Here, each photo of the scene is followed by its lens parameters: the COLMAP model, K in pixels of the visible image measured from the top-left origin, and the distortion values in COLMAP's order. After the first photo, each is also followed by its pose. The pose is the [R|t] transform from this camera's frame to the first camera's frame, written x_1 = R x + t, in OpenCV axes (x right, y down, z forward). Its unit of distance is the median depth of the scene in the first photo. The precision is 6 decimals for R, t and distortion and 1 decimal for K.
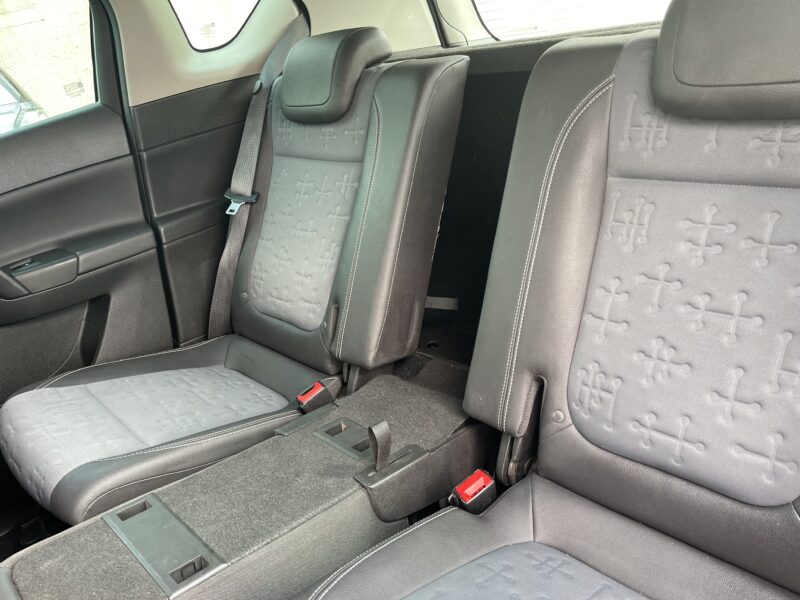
lens RADIAL K [[608.1, 0, 400.0], [0, 608.1, 300.0], [0, 0, 1]] dist [0.065888, -0.096039]
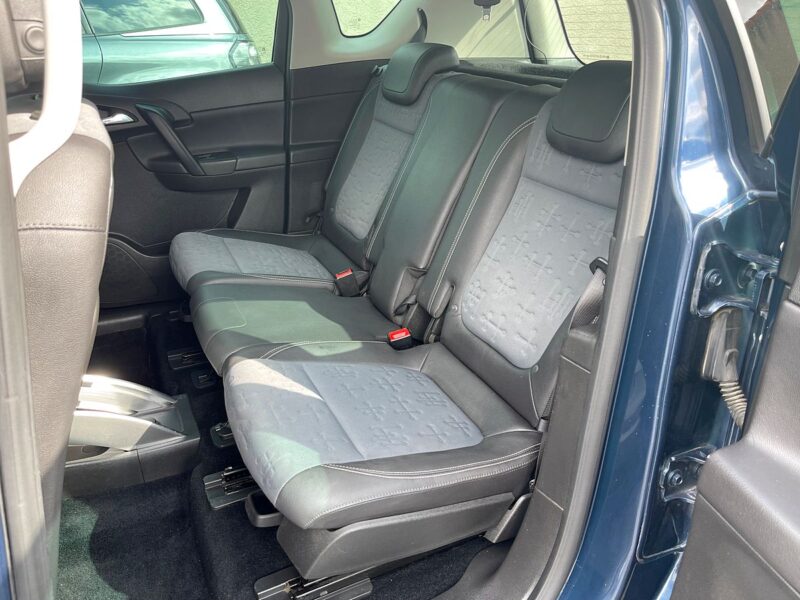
lens RADIAL K [[608.1, 0, 400.0], [0, 608.1, 300.0], [0, 0, 1]] dist [0.065888, -0.096039]
pose [[0.939303, 0.261813, -0.221731, 0.306718], [-0.247700, 0.964672, 0.089740, 0.032943], [0.237392, -0.029370, 0.970970, -0.431540]]
